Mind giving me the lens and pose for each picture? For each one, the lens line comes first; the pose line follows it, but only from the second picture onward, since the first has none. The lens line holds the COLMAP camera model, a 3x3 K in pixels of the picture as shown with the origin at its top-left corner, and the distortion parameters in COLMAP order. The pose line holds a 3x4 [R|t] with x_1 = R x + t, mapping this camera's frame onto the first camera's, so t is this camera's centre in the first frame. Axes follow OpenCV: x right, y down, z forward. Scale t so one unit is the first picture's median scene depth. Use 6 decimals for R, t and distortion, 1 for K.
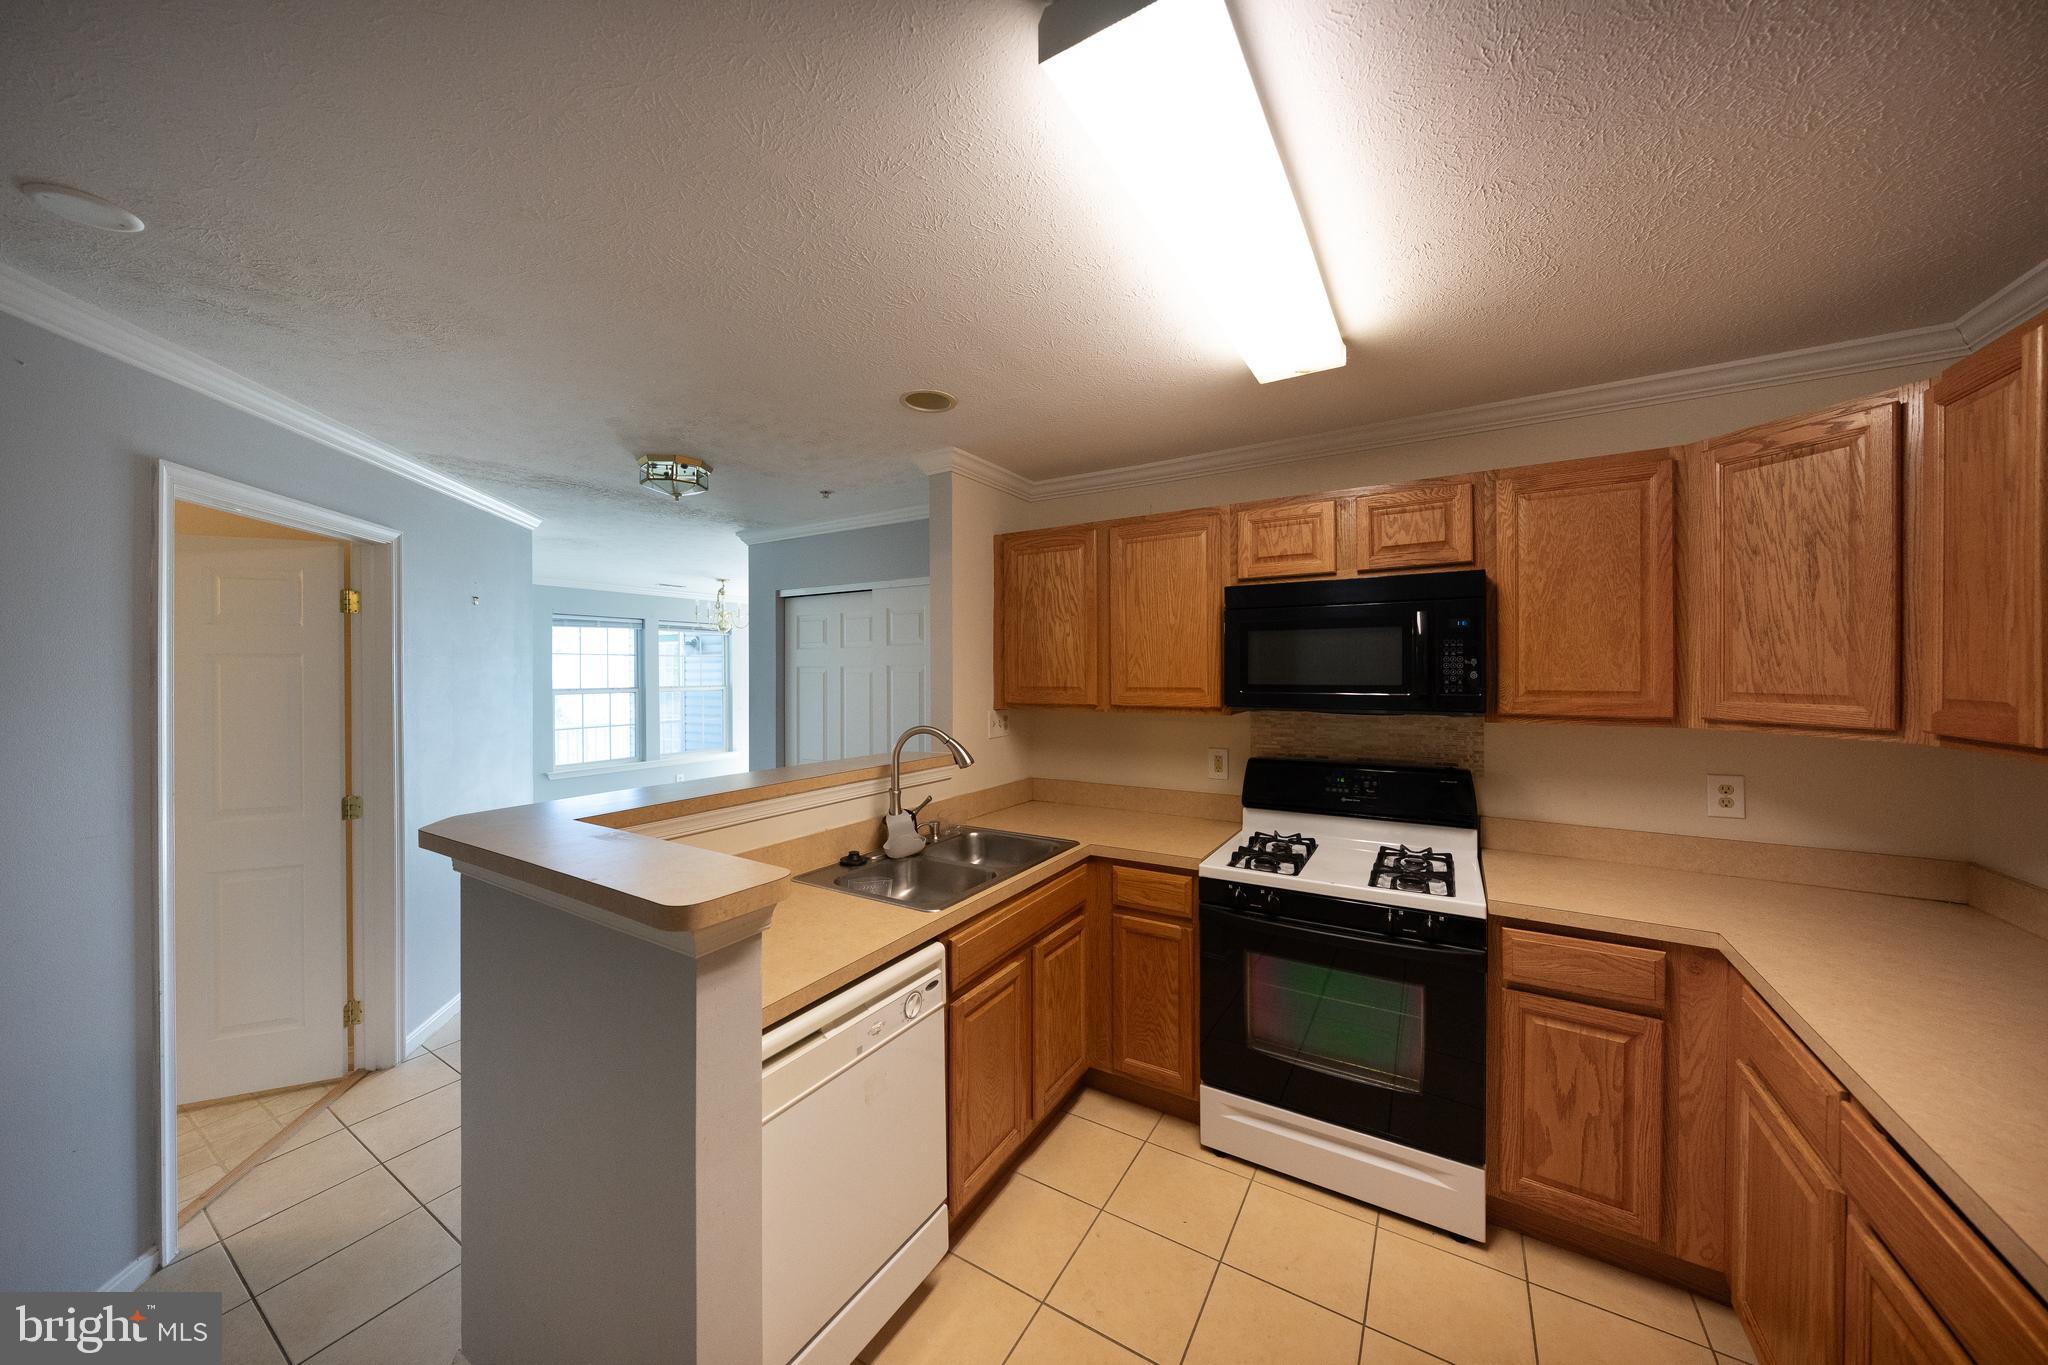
lens RADIAL K [[694.9, 0, 1022.1], [0, 694.9, 674.6], [0, 0, 1]] dist [-0.000983, 0.000015]
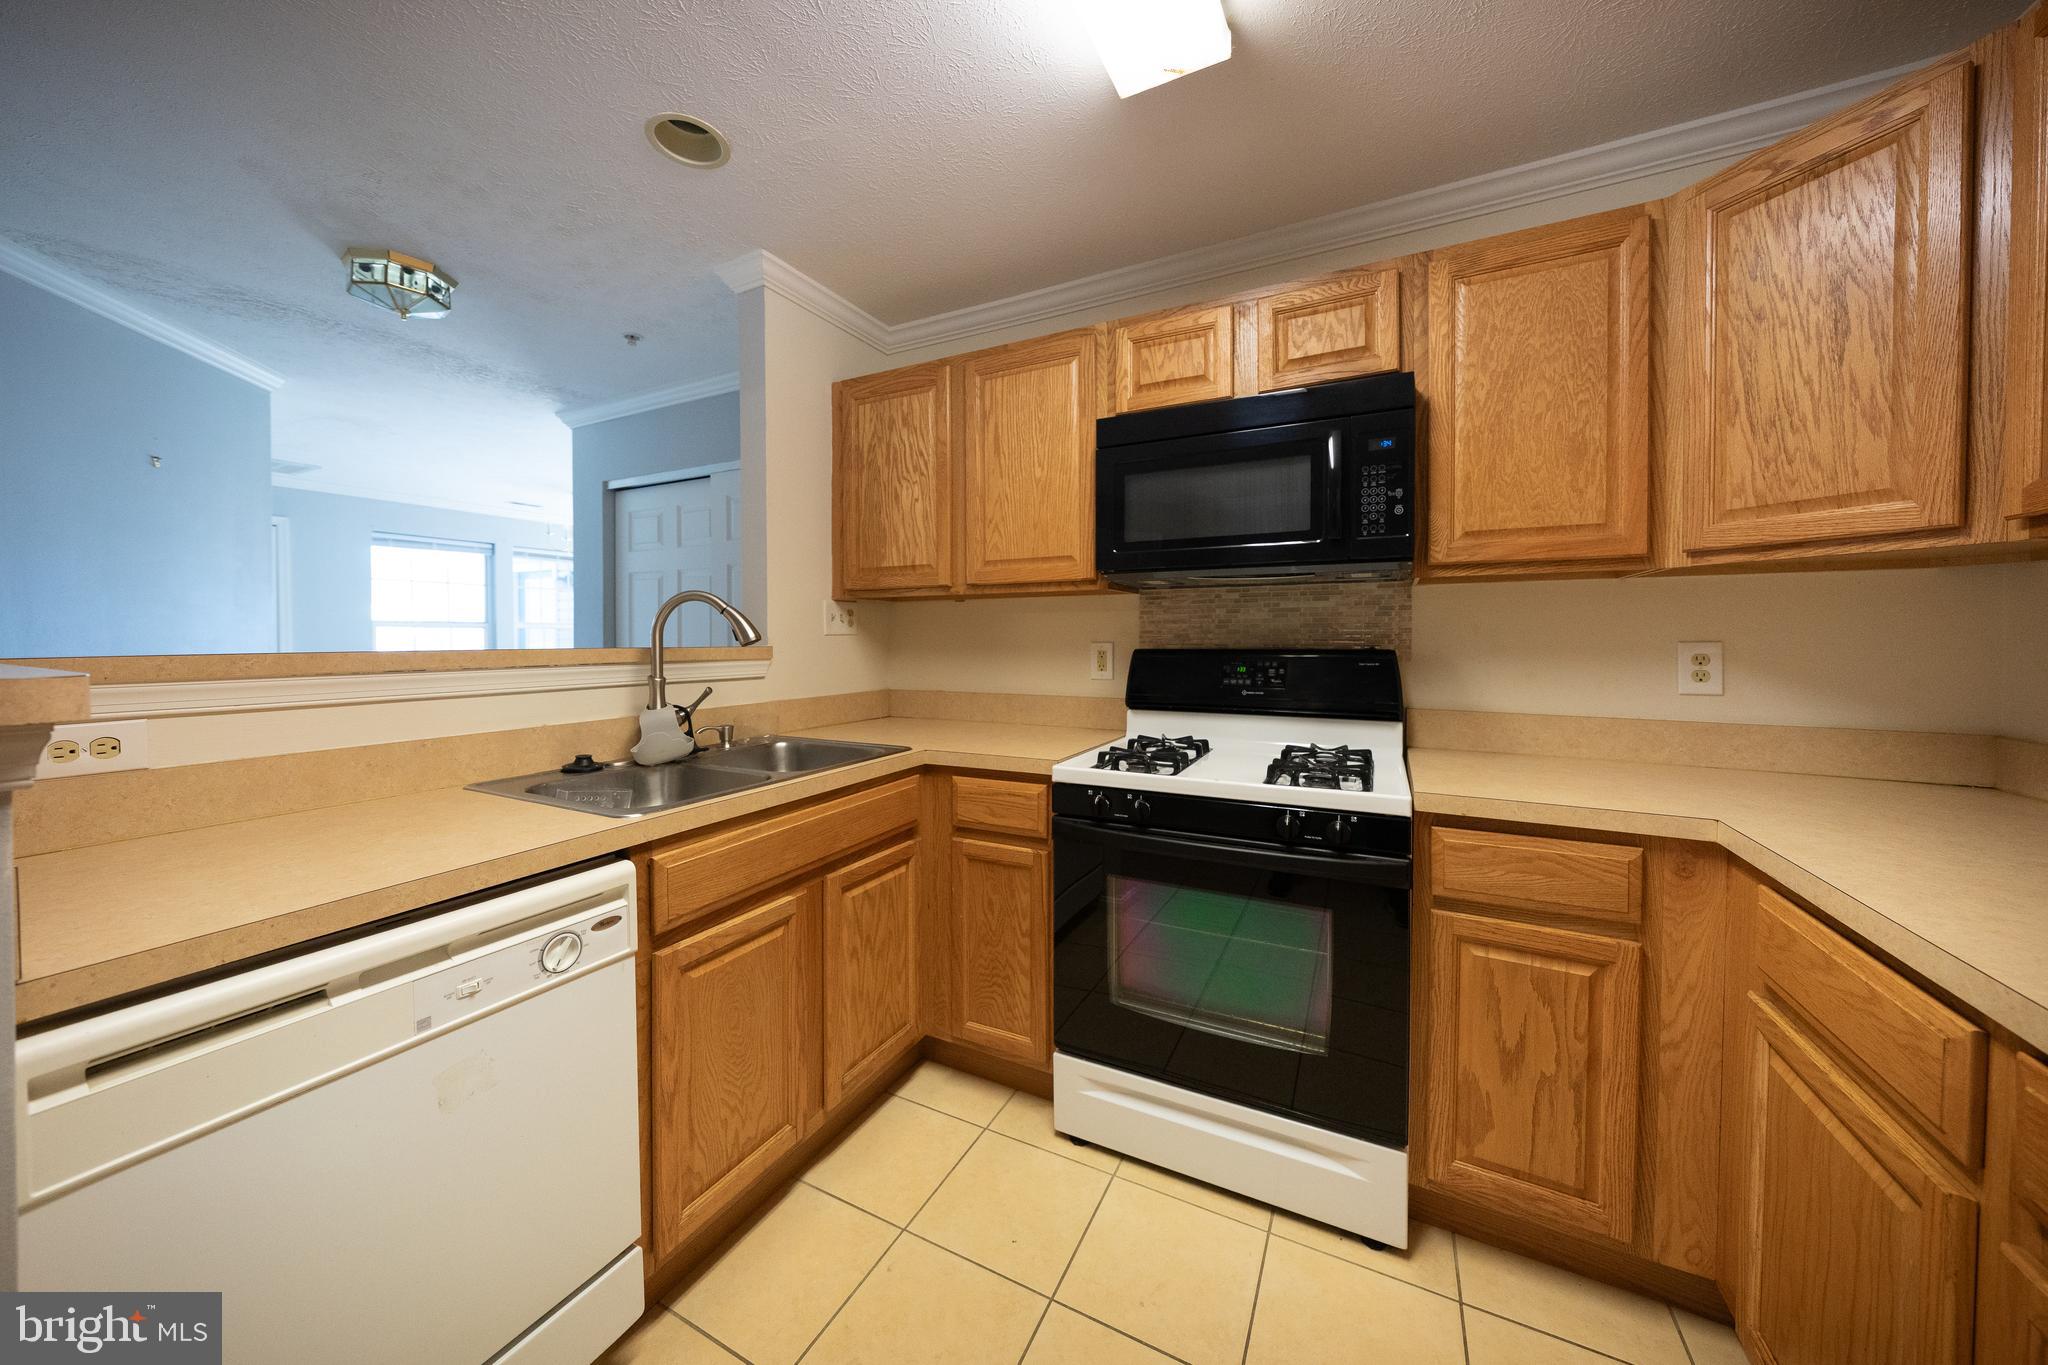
lens RADIAL K [[699.7, 0, 1019.2], [0, 699.7, 649.4], [0, 0, 1]] dist [-0.000972, -0.000171]
pose [[0.997386, 0.001133, 0.072253, 0.163787], [-0.001915, 0.999940, 0.010764, 0.138254], [-0.072236, -0.010874, 0.997328, 0.239973]]
